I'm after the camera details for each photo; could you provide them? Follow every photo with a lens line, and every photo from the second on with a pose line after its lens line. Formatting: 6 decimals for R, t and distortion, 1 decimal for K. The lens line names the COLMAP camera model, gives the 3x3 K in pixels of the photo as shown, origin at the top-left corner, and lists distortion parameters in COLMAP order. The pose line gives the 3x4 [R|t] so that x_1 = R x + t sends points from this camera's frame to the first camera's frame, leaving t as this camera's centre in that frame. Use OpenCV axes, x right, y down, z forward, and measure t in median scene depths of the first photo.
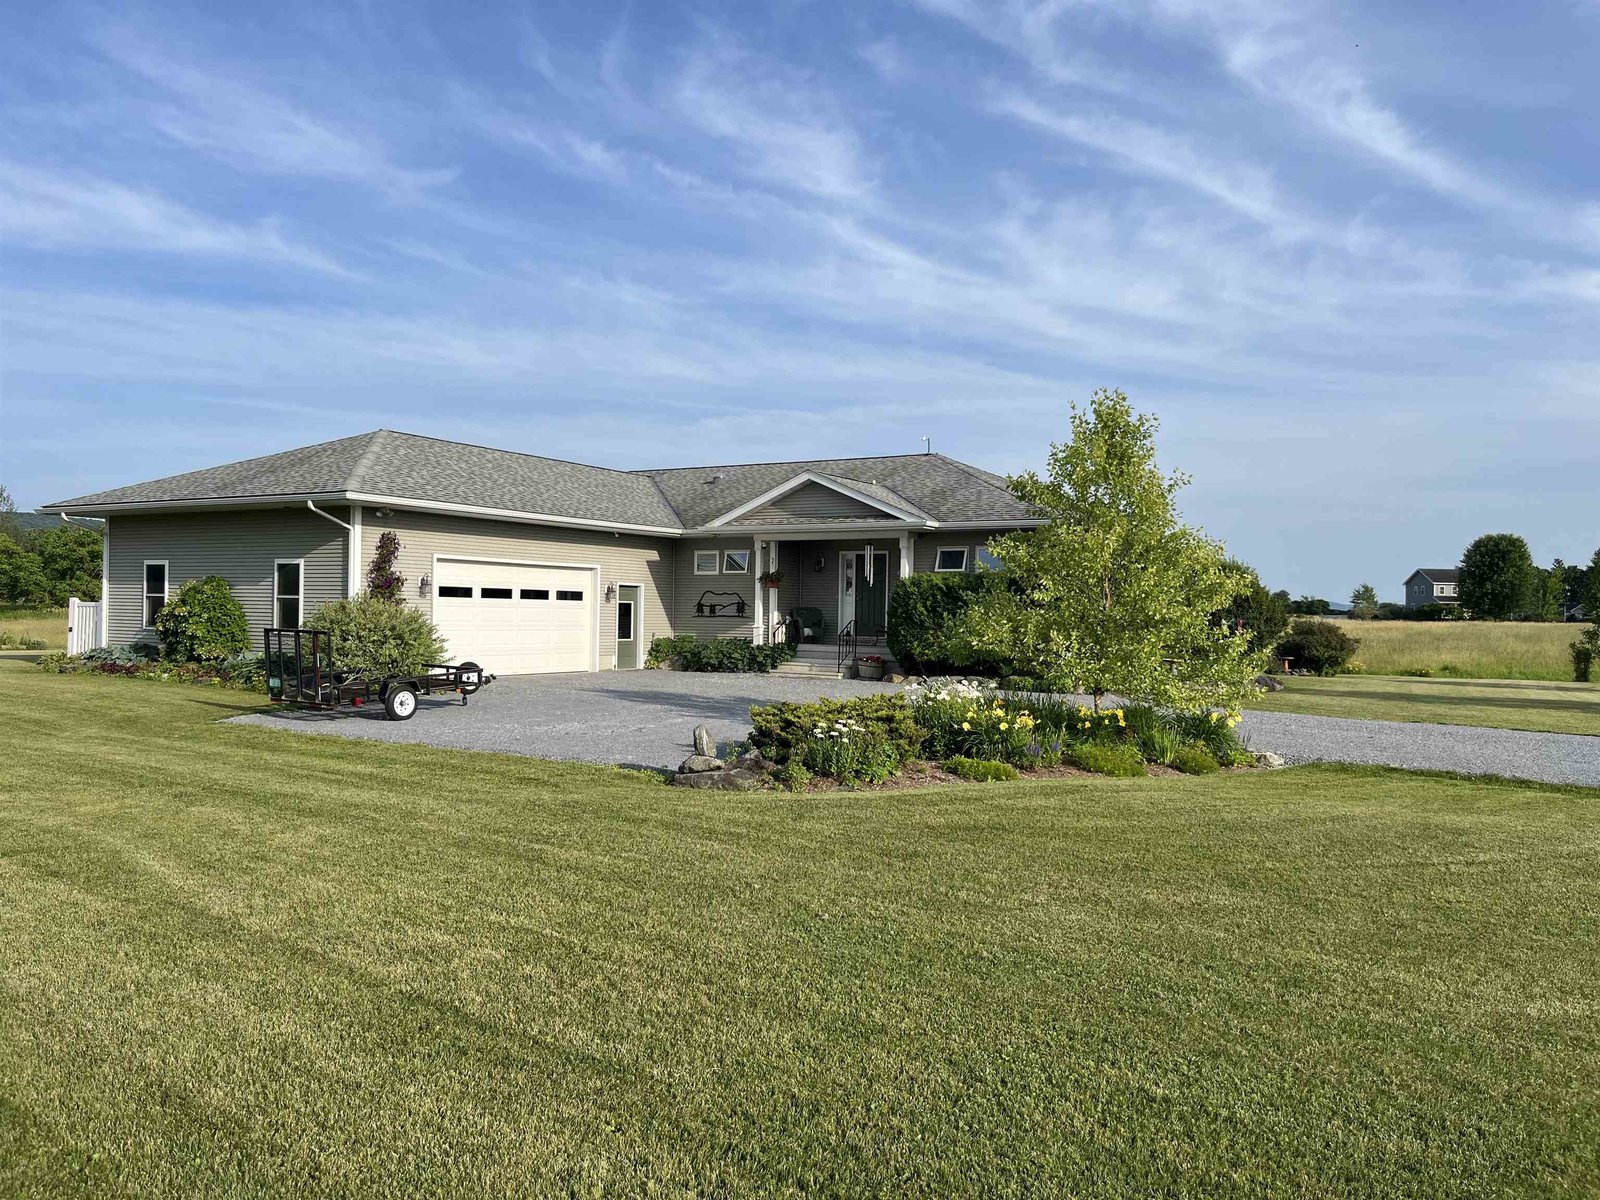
lens RADIAL K [[1216.1, 0, 801.3], [0, 1216.1, 600.6], [0, 0, 1]] dist [0.011784, -0.005333]
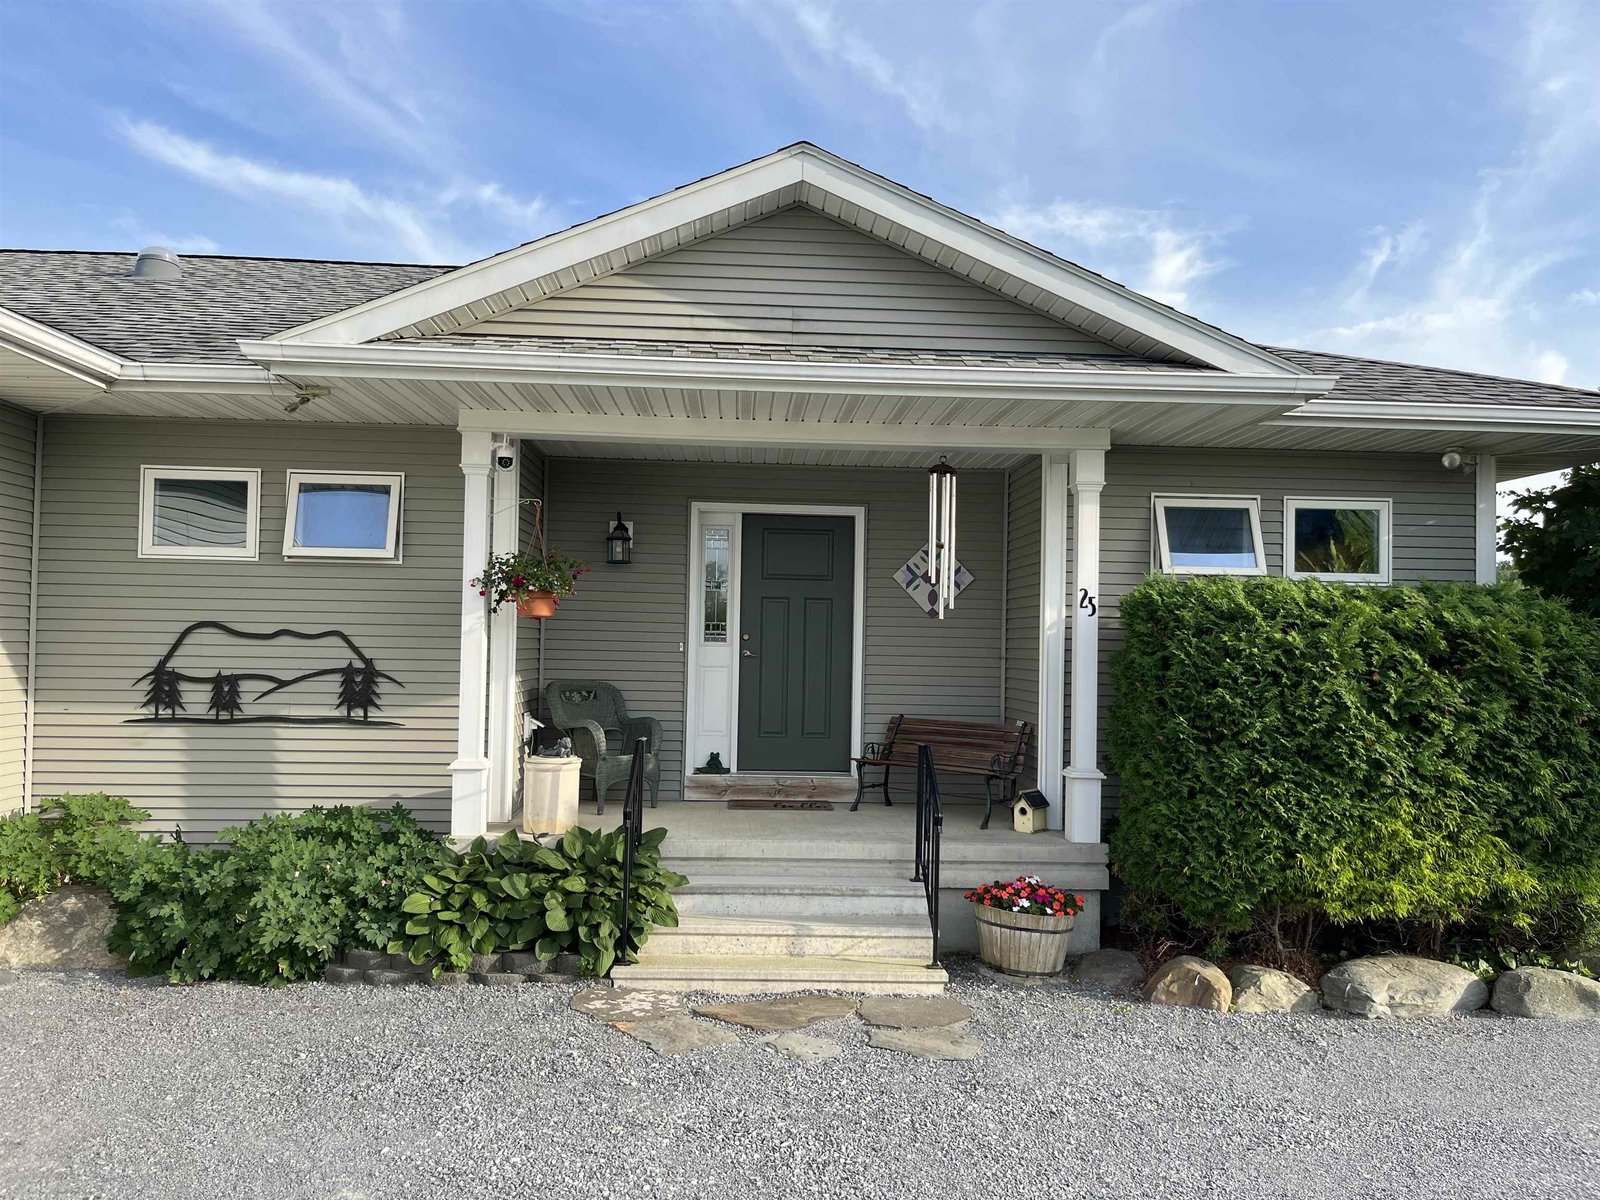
lens RADIAL K [[1216.1, 0, 794.2], [0, 1216.1, 610.6], [0, 0, 1]] dist [0.011784, -0.005333]
pose [[0.826108, 0.012493, 0.563374, -0.125105], [-0.010799, 0.999922, -0.006338, -0.010636], [-0.563409, -0.000847, 0.826178, 0.747901]]
